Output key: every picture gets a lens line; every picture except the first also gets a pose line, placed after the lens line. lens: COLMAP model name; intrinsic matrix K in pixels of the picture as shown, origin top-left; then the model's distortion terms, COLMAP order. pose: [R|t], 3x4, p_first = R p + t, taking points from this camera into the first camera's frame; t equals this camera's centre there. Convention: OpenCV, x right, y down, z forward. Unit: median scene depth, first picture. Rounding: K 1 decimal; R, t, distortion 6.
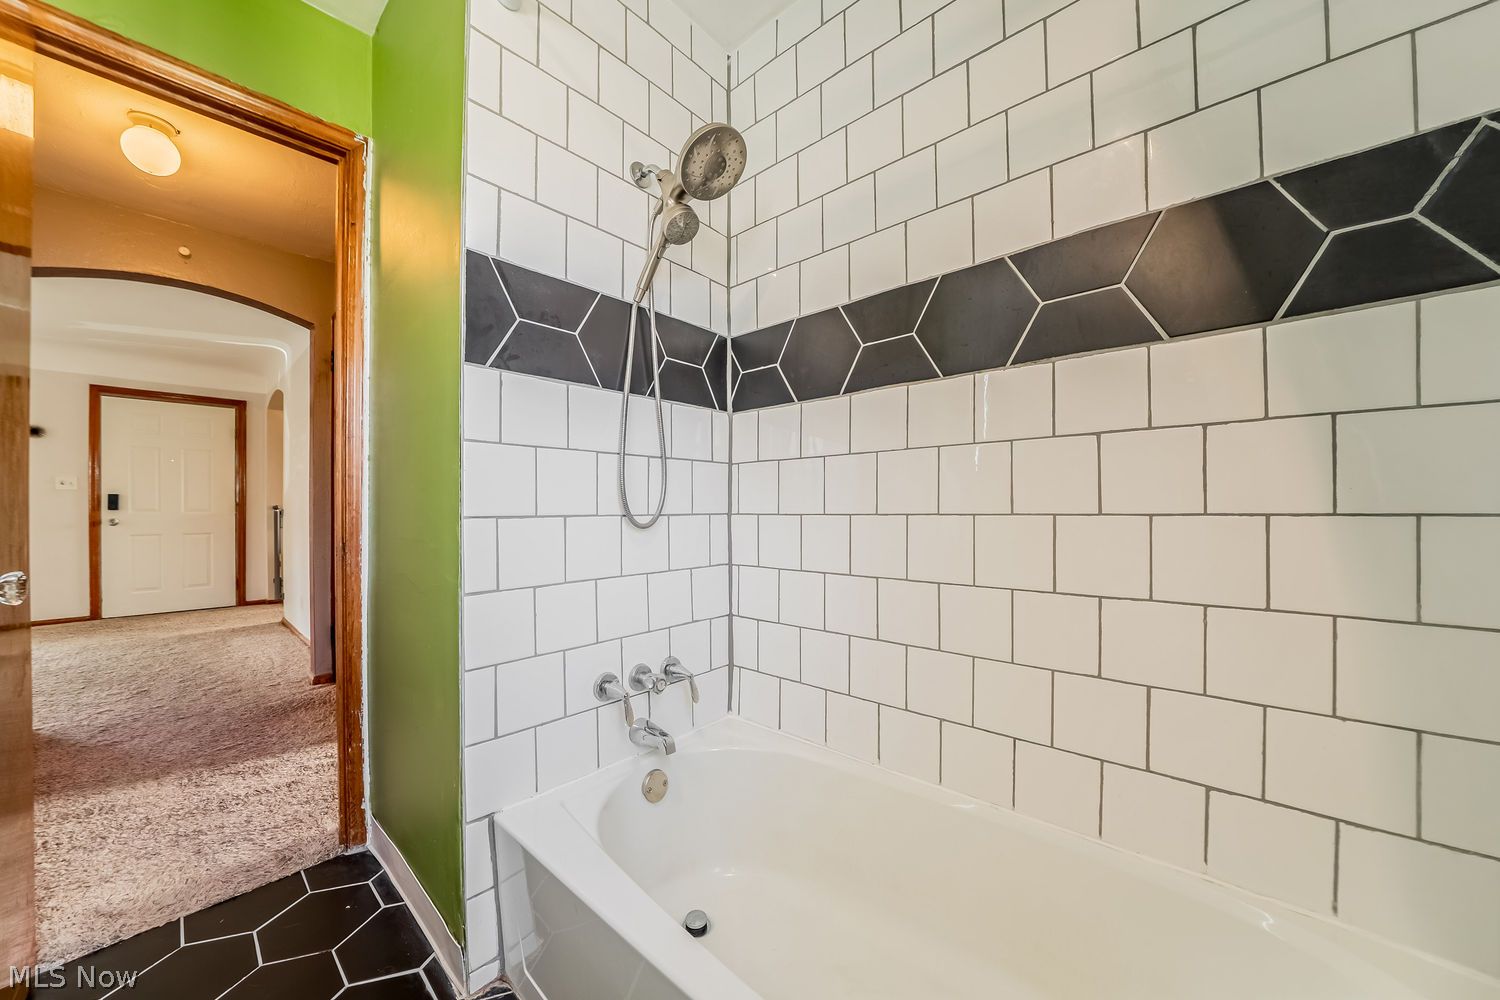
lens RADIAL K [[529.9, 0, 745.9], [0, 529.9, 508.5], [0, 0, 1]] dist [-0.034075, 0.005059]
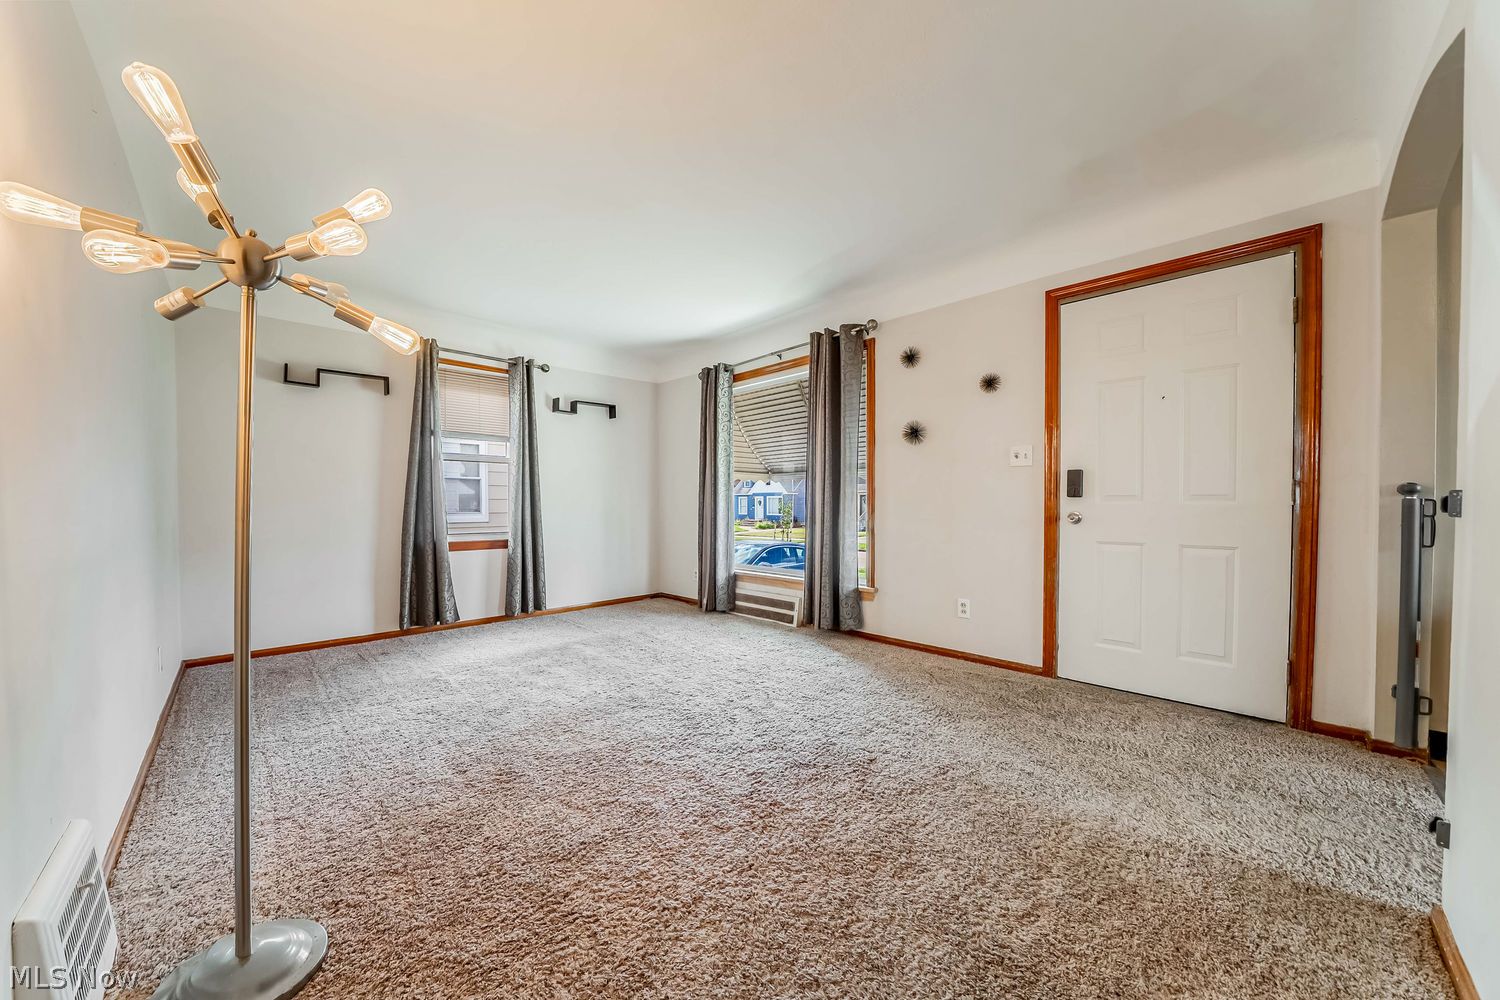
lens RADIAL K [[532.4, 0, 745.1], [0, 532.4, 513.9], [0, 0, 1]] dist [-0.021749, 0.000110]
pose [[-0.065903, 0.028130, -0.997429, -1.027535], [0.005548, 0.999597, 0.027824, 0.004972], [0.997811, -0.003700, -0.066032, 1.107125]]
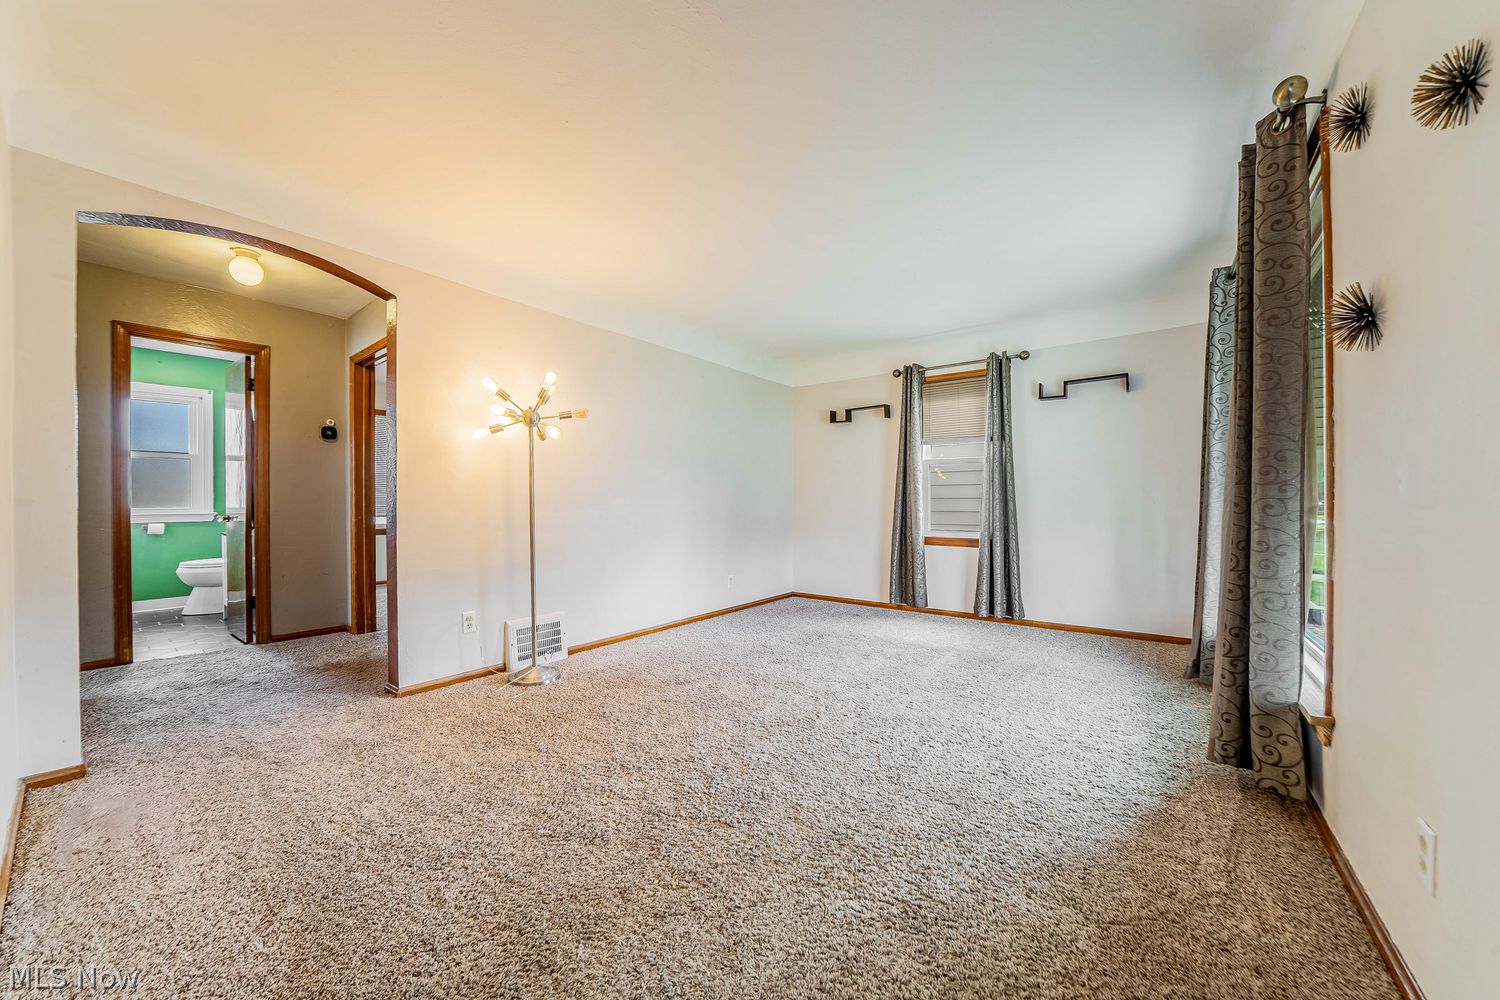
lens RADIAL K [[529.9, 0, 745.9], [0, 529.9, 508.5], [0, 0, 1]] dist [-0.034075, 0.005059]
pose [[-0.997095, 0.007439, -0.075805, -1.739233], [0.006680, 0.999925, 0.010254, 0.008609], [0.075876, 0.009717, -0.997070, 1.814254]]
